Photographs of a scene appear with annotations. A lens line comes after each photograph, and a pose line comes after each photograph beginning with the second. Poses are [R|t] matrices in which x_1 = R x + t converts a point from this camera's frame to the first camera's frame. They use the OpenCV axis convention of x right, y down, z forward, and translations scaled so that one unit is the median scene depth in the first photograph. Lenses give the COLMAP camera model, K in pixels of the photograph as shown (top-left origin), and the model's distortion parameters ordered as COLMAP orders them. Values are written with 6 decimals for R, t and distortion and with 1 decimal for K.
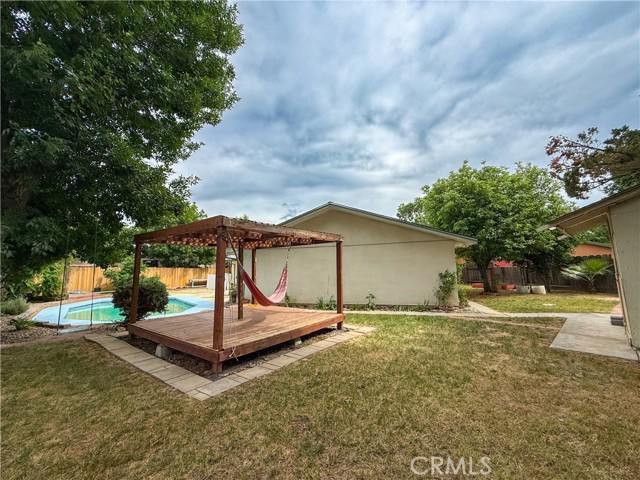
lens RADIAL K [[253.6, 0, 319.3], [0, 253.6, 240.5], [0, 0, 1]] dist [0.001299, 0.000308]
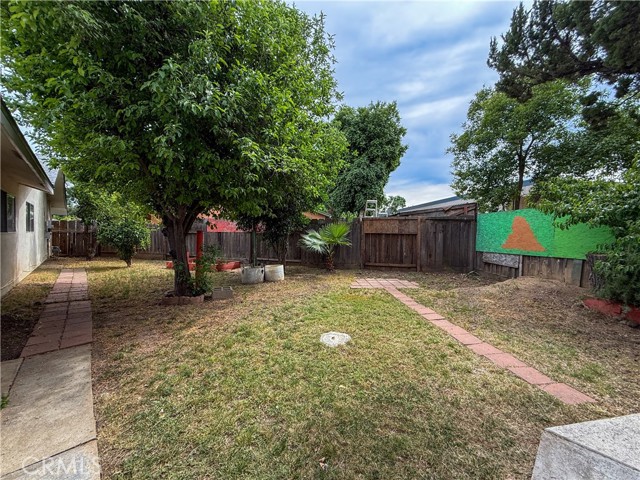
lens RADIAL K [[253.6, 0, 319.5], [0, 253.6, 241.0], [0, 0, 1]] dist [0.001299, 0.000308]
pose [[0.516290, 0.003210, 0.856408, 0.446228], [-0.109179, 0.992080, 0.062100, 0.081148], [-0.849426, -0.125563, 0.512552, 0.647707]]
